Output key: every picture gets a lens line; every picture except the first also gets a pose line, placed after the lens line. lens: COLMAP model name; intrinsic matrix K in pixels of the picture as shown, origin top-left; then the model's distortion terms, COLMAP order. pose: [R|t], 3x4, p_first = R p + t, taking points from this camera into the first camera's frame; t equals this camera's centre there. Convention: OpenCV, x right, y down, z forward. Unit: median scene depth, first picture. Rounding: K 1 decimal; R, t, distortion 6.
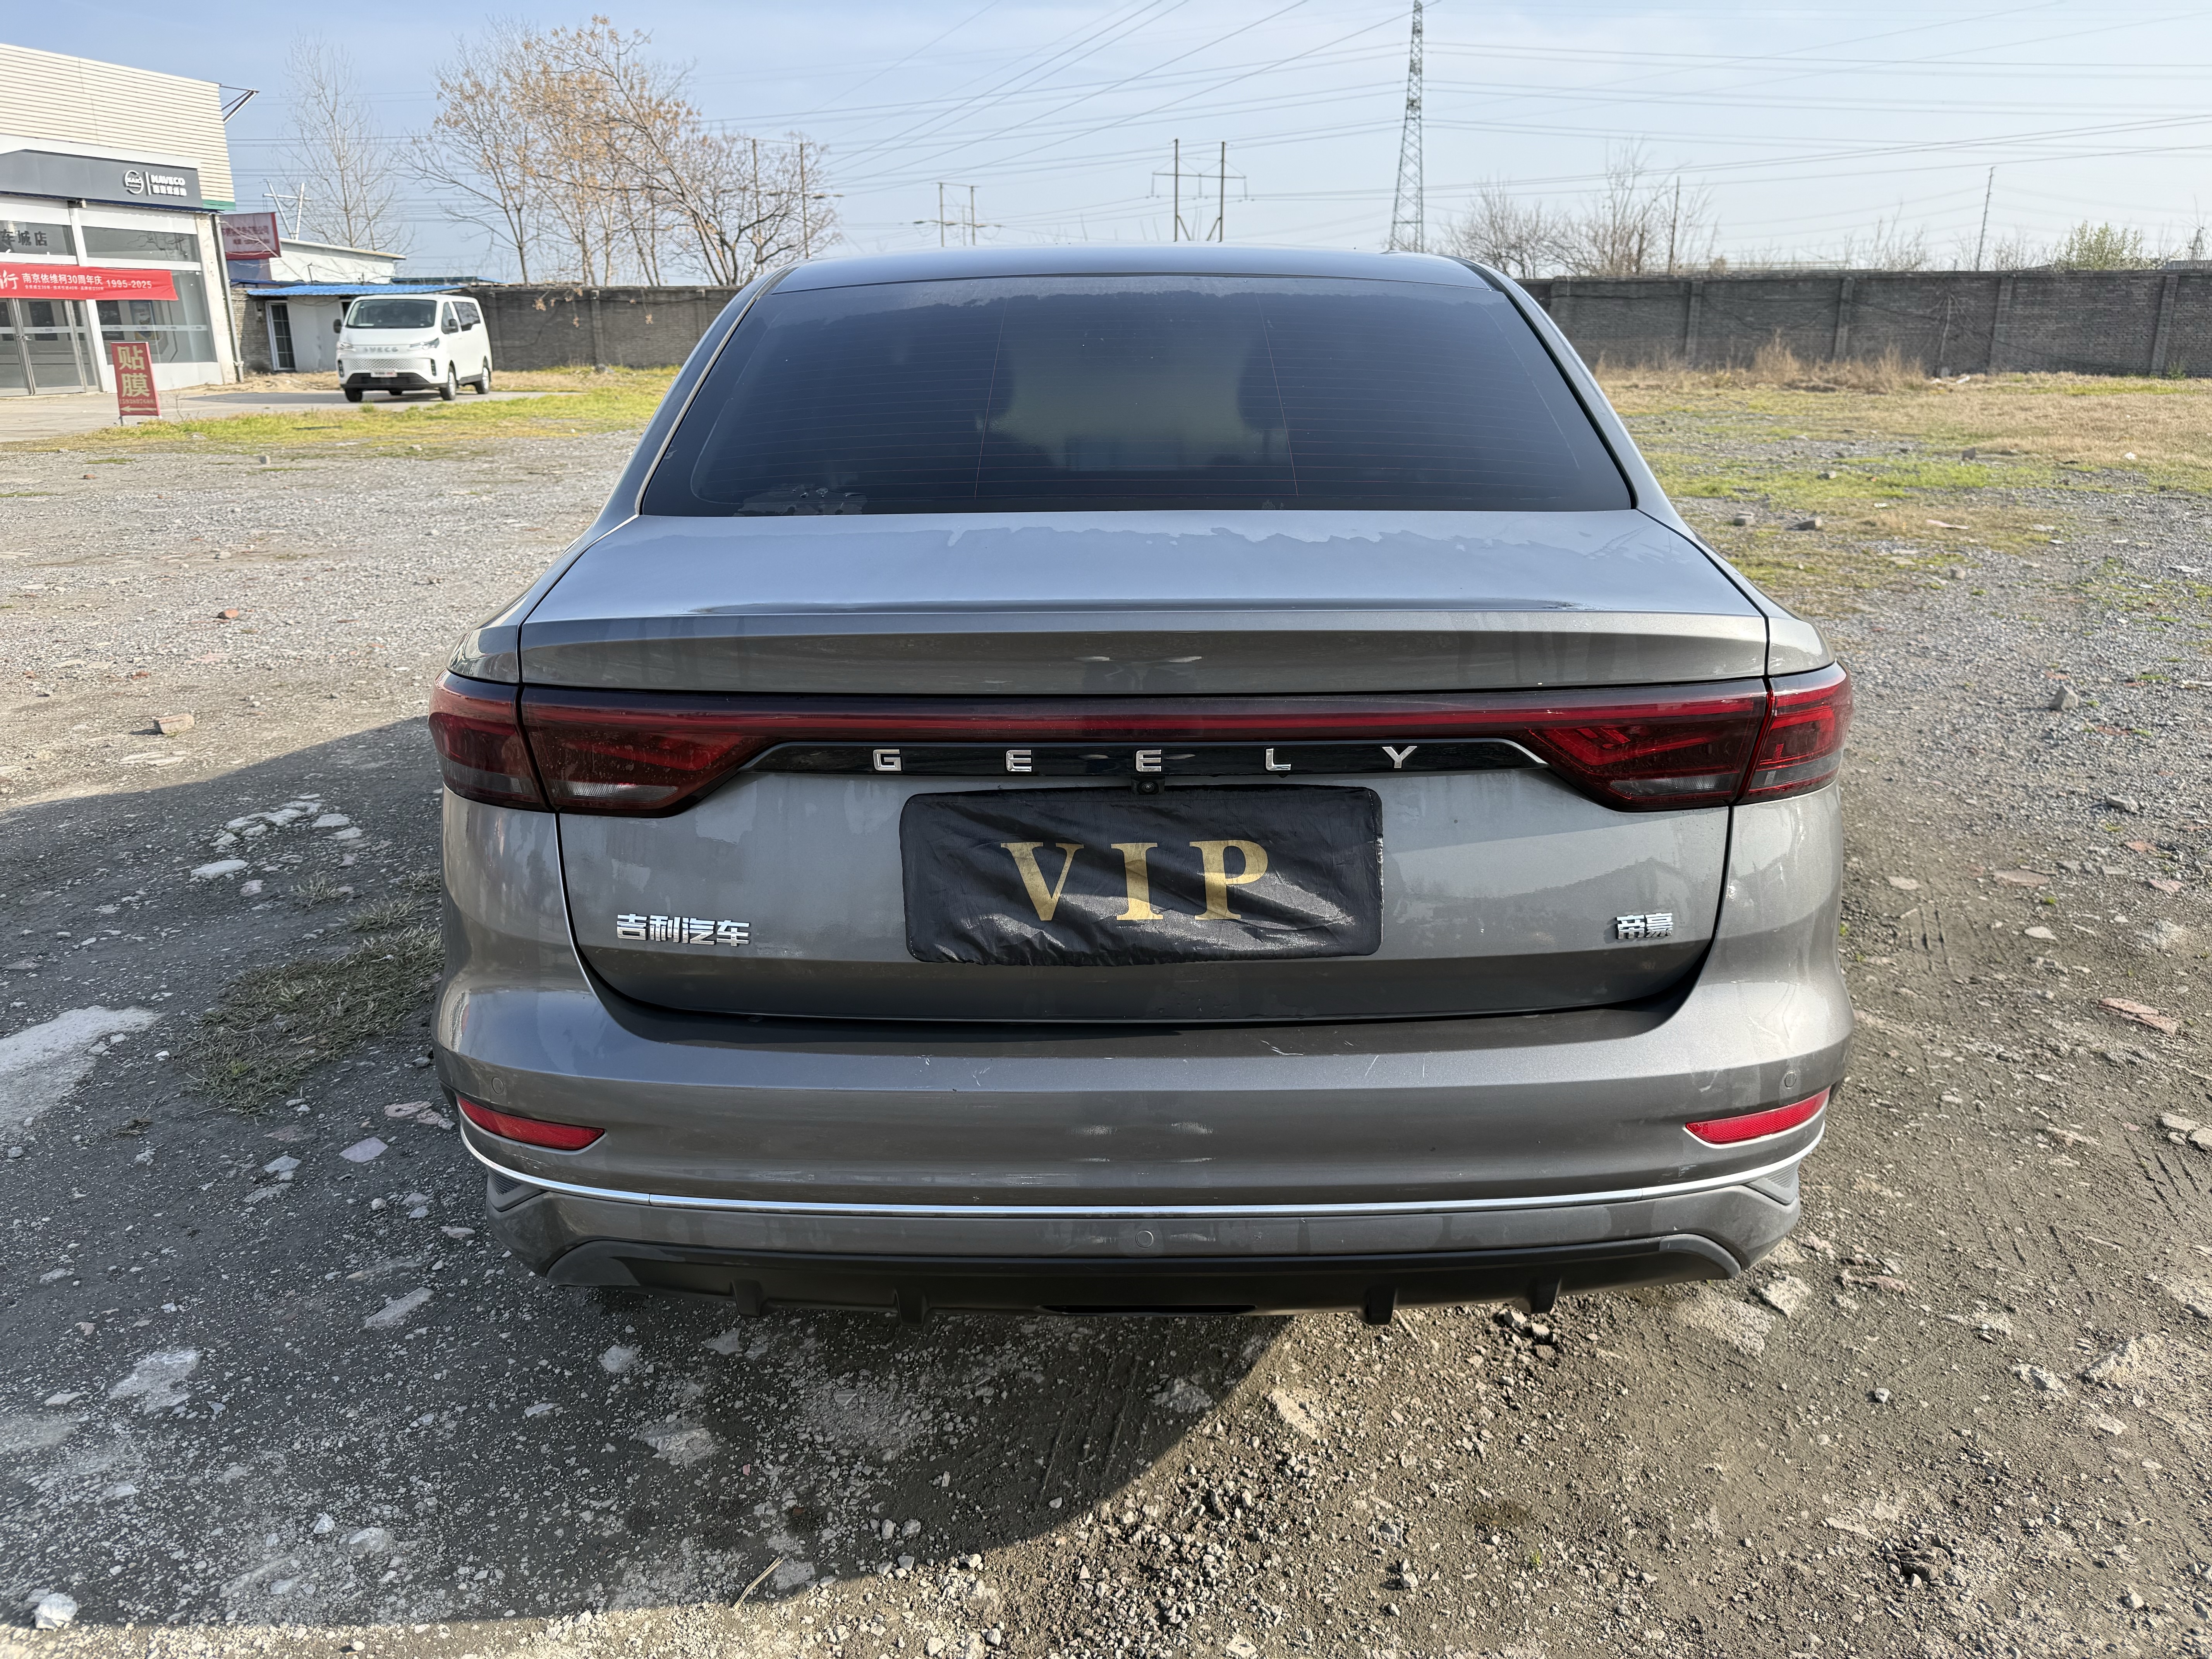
lens RADIAL K [[1564.4, 0, 1112.5], [0, 1564.4, 828.8], [0, 0, 1]] dist [0.002614, -0.012196]
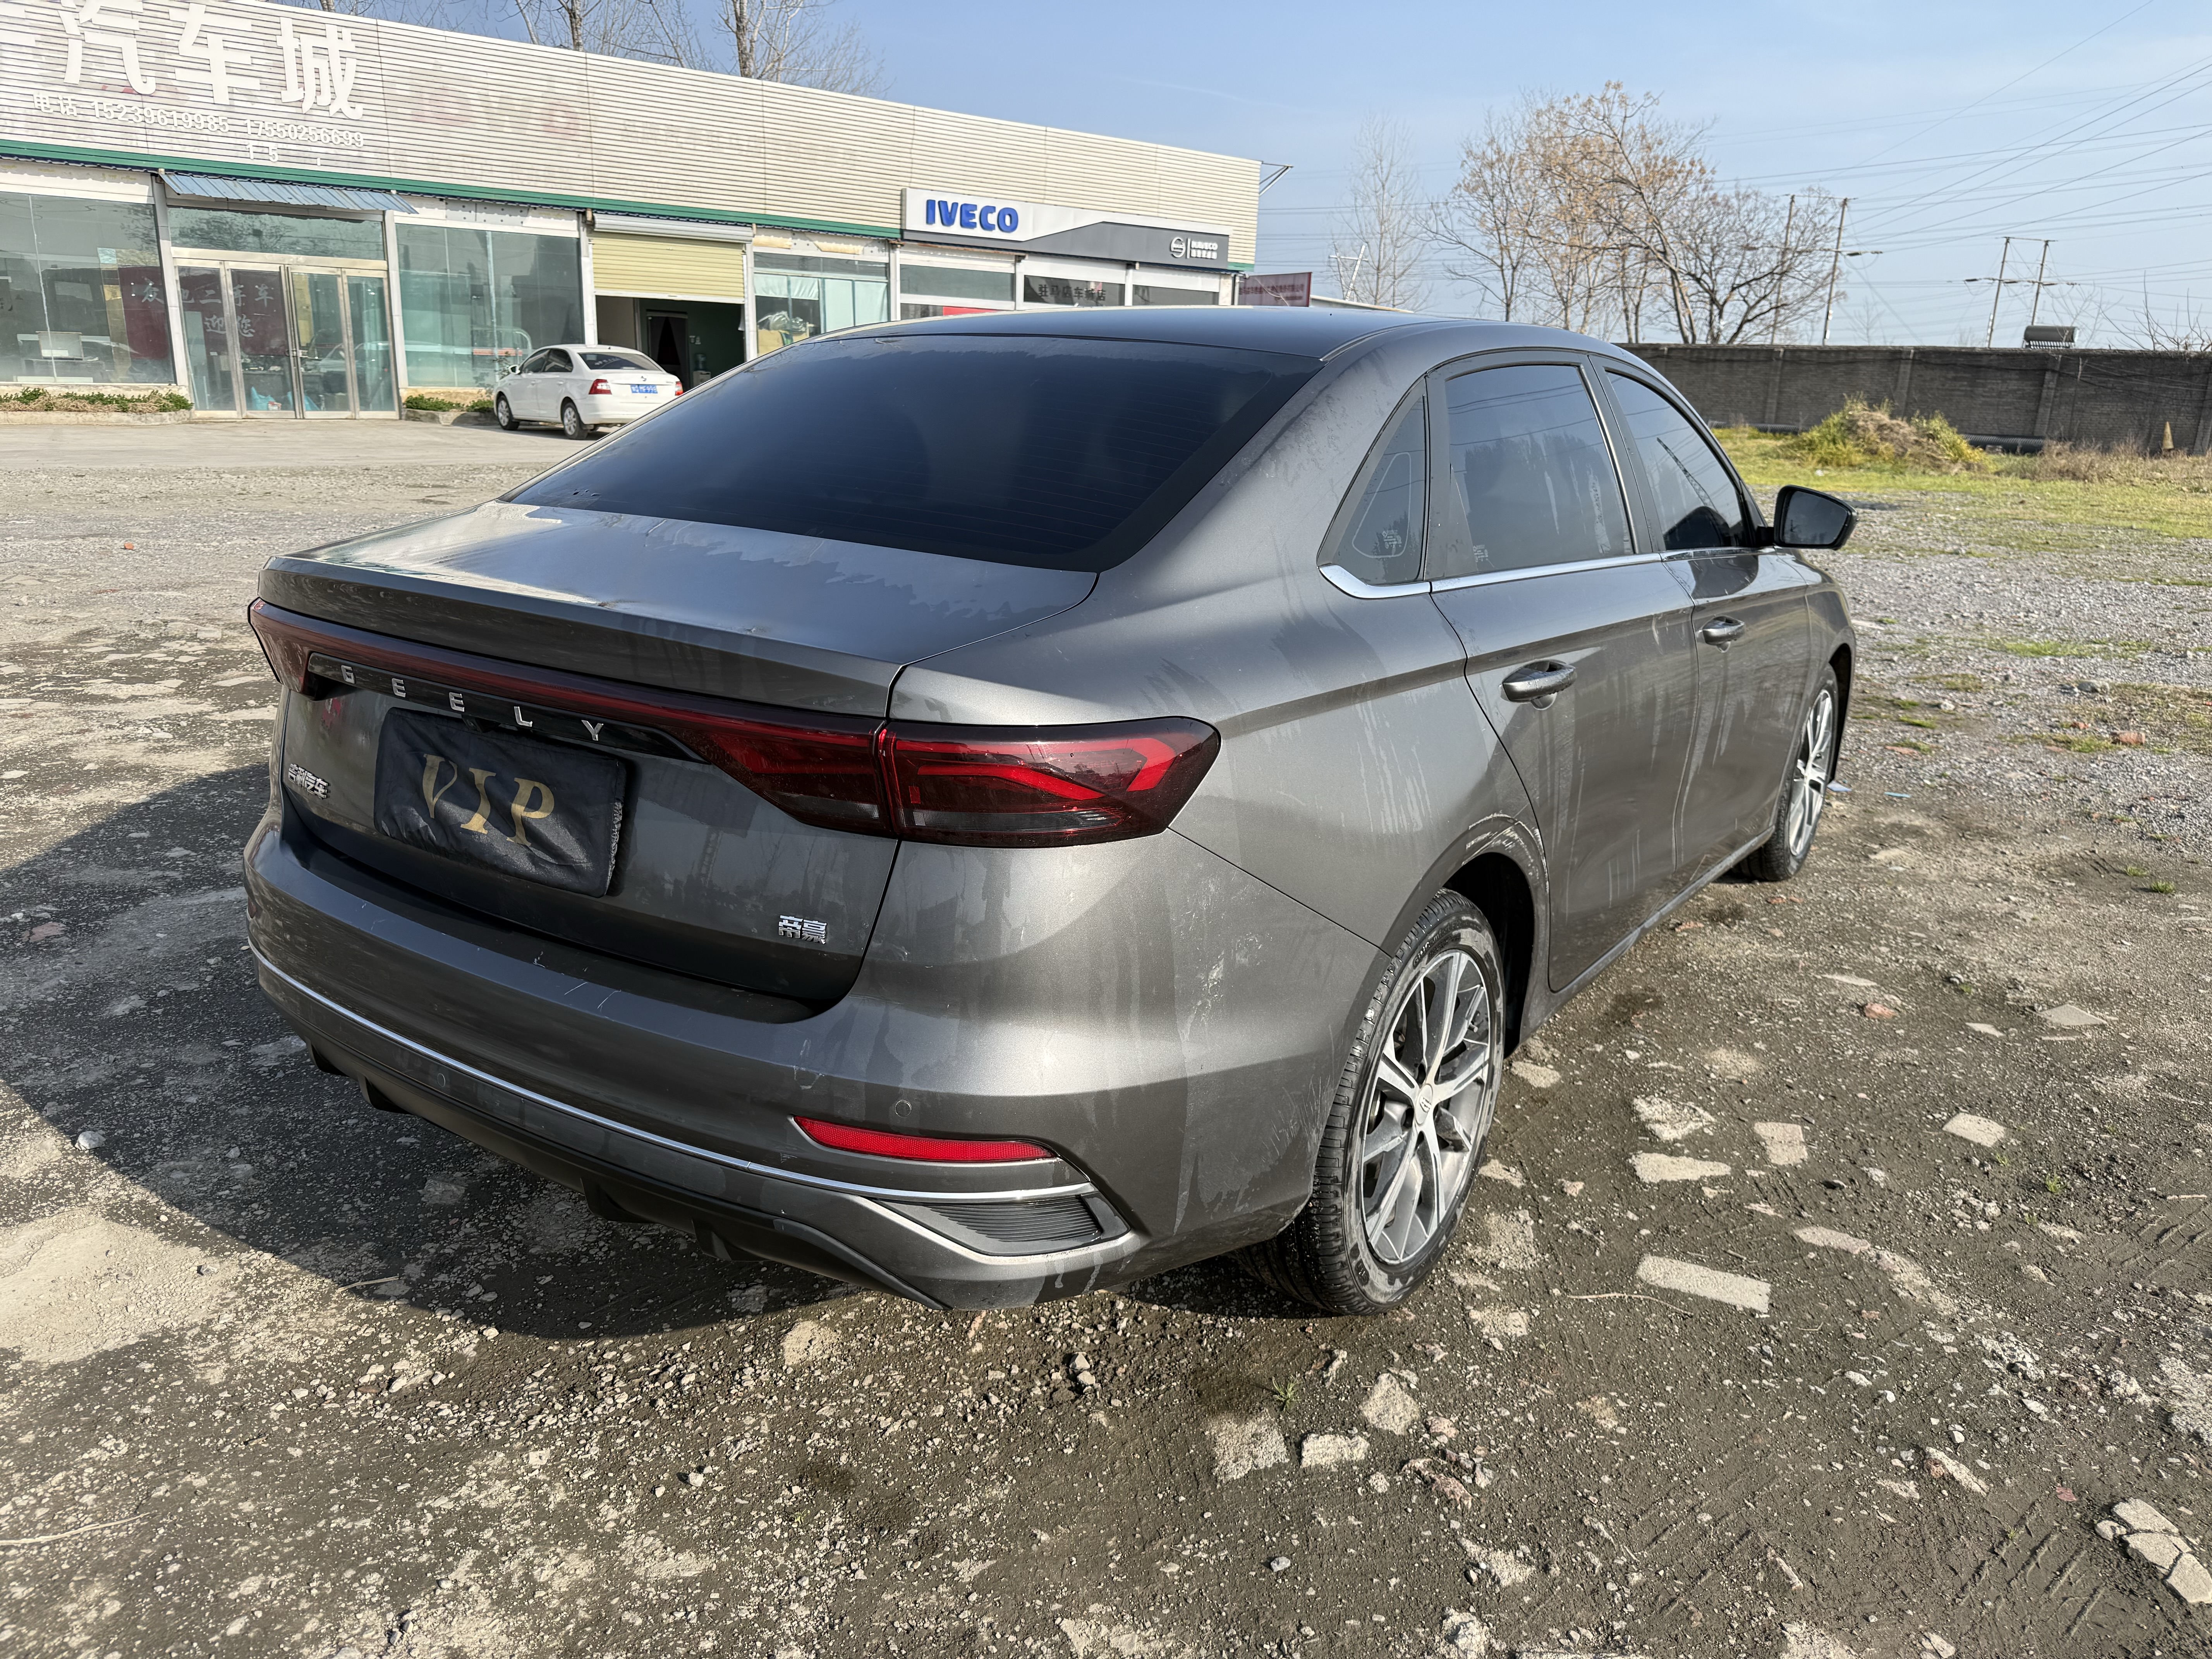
lens RADIAL K [[1564.4, 0, 1104.8], [0, 1564.4, 824.3], [0, 0, 1]] dist [0.002614, -0.012196]
pose [[0.821457, 0.184909, -0.539460, 0.057978], [-0.203738, 0.978700, 0.025226, -0.004309], [0.532635, 0.089186, 0.841633, 0.009999]]
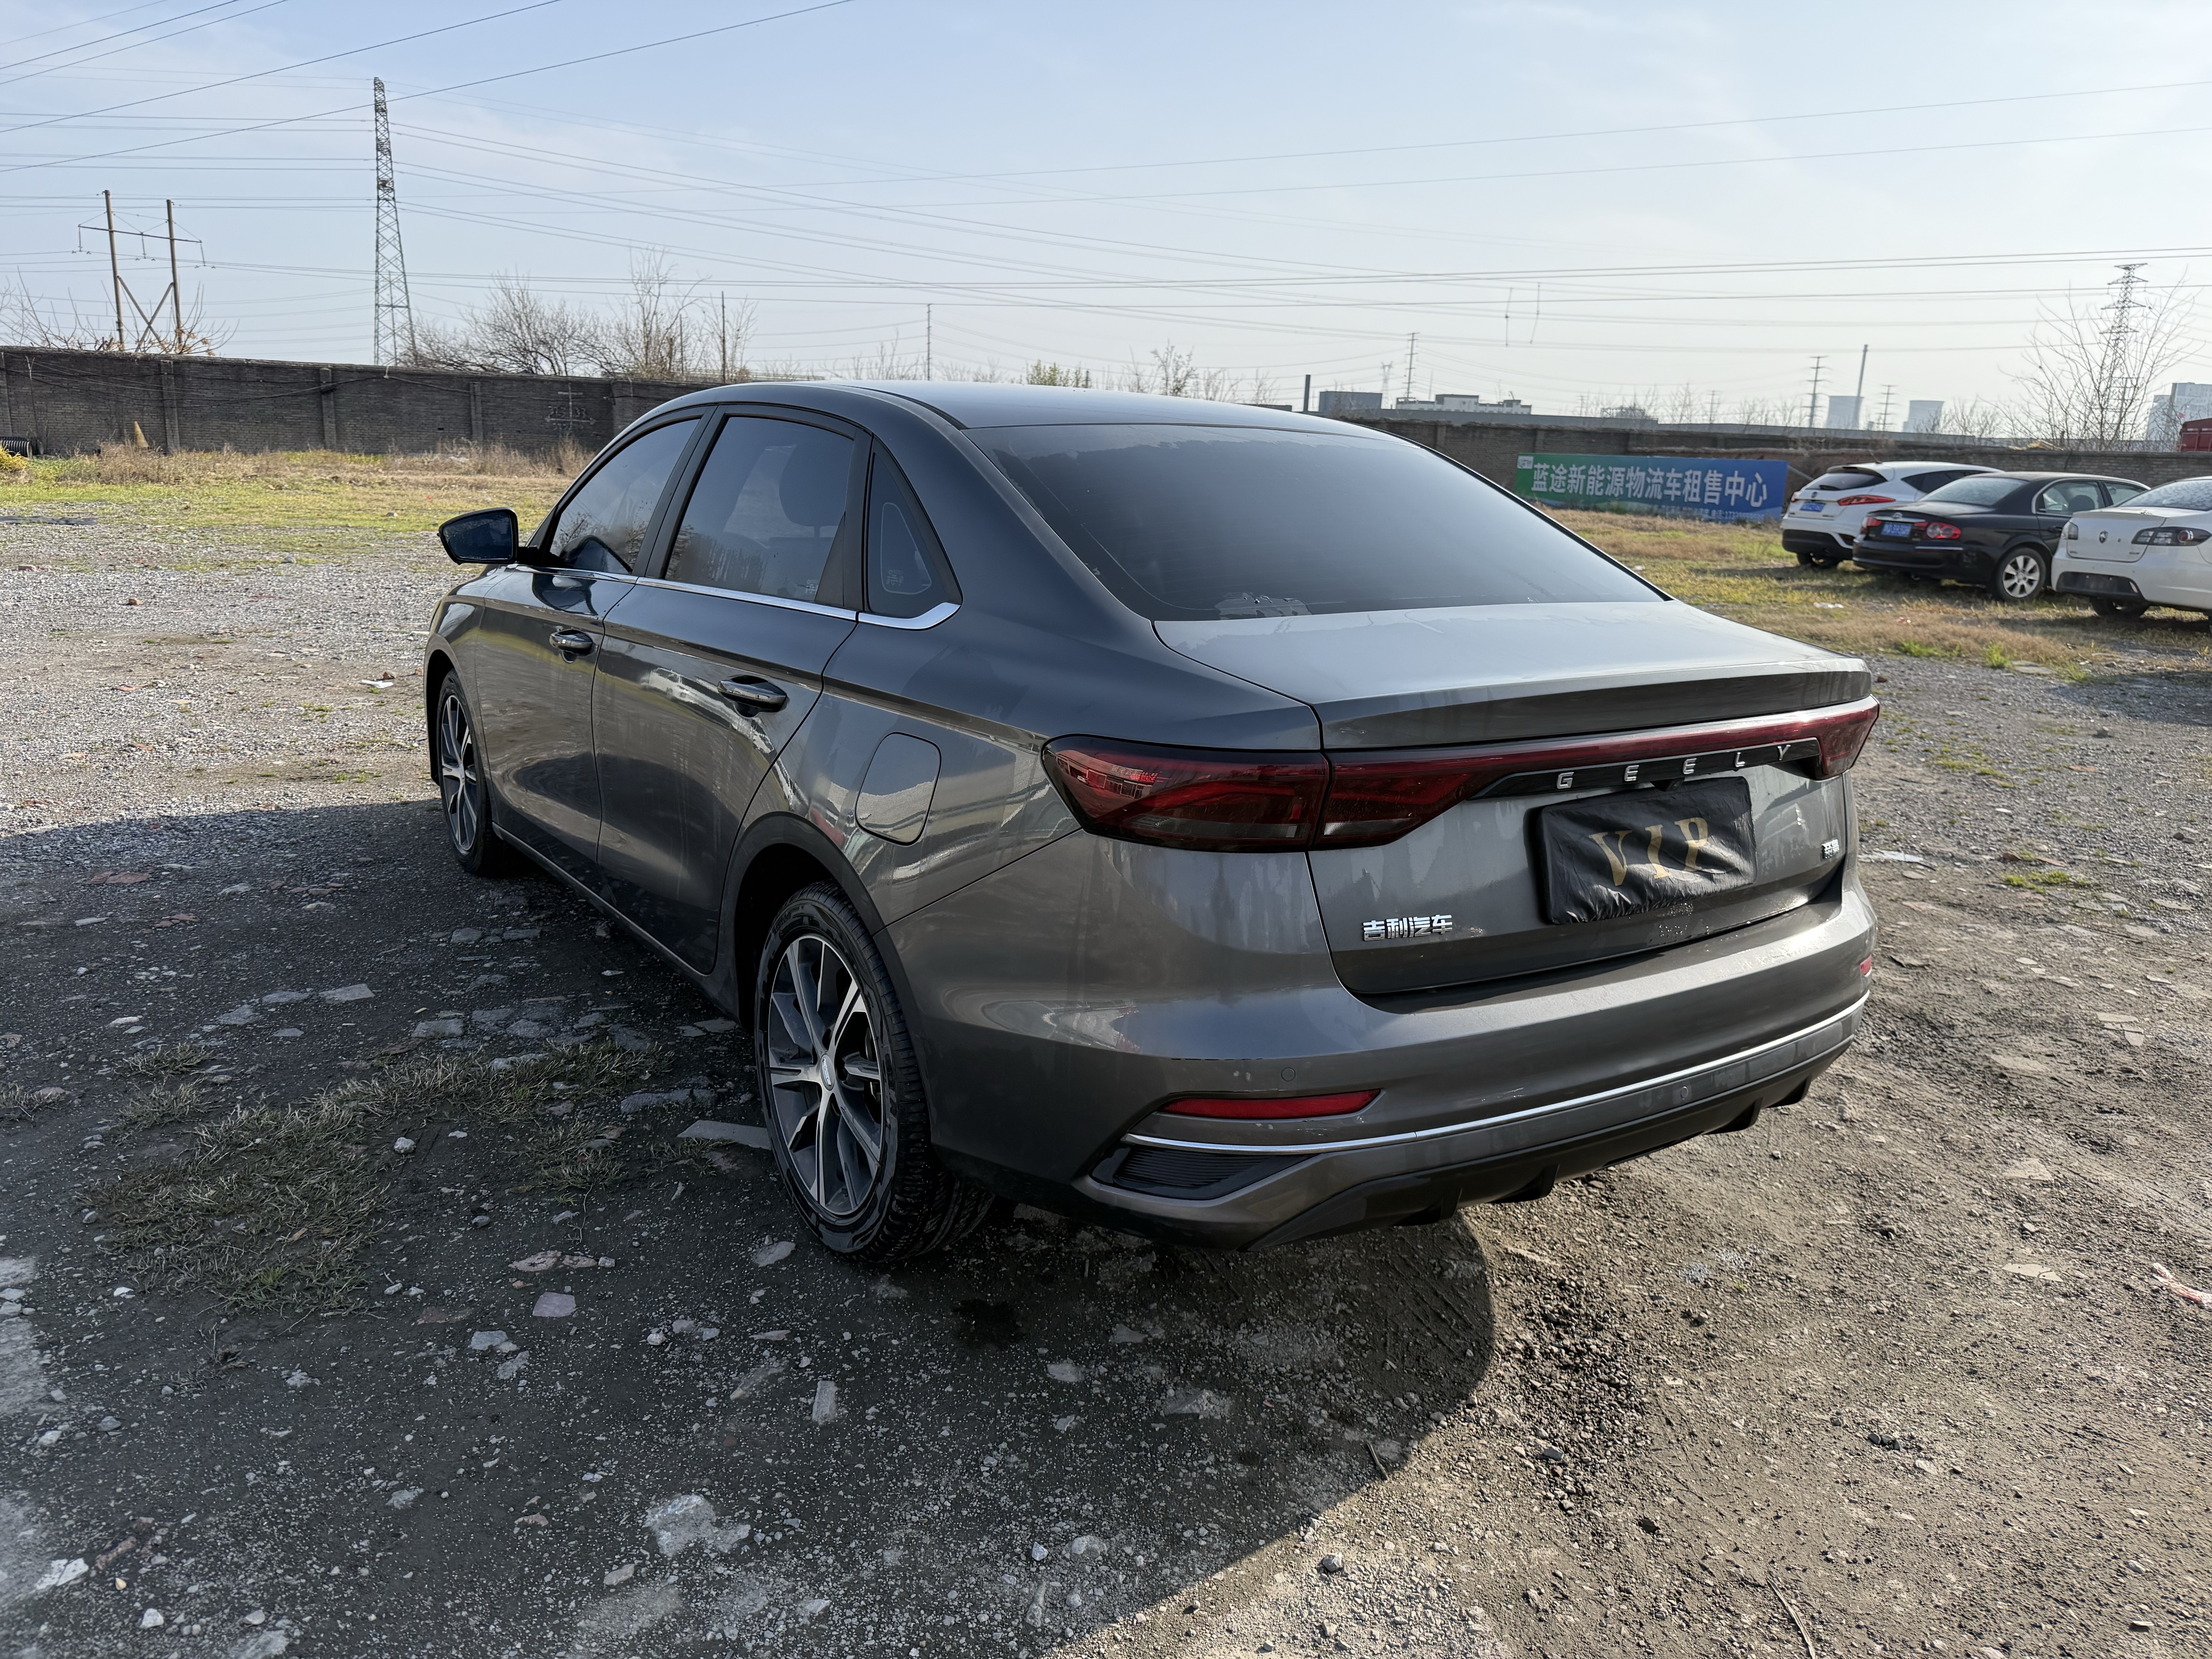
lens RADIAL K [[1564.4, 0, 1124.2], [0, 1564.4, 828.1], [0, 0, 1]] dist [0.002614, -0.012196]
pose [[0.823490, -0.094942, 0.559330, -0.063453], [0.127600, 0.991633, -0.019540, -0.001205], [-0.552795, 0.087461, 0.828715, 0.002039]]
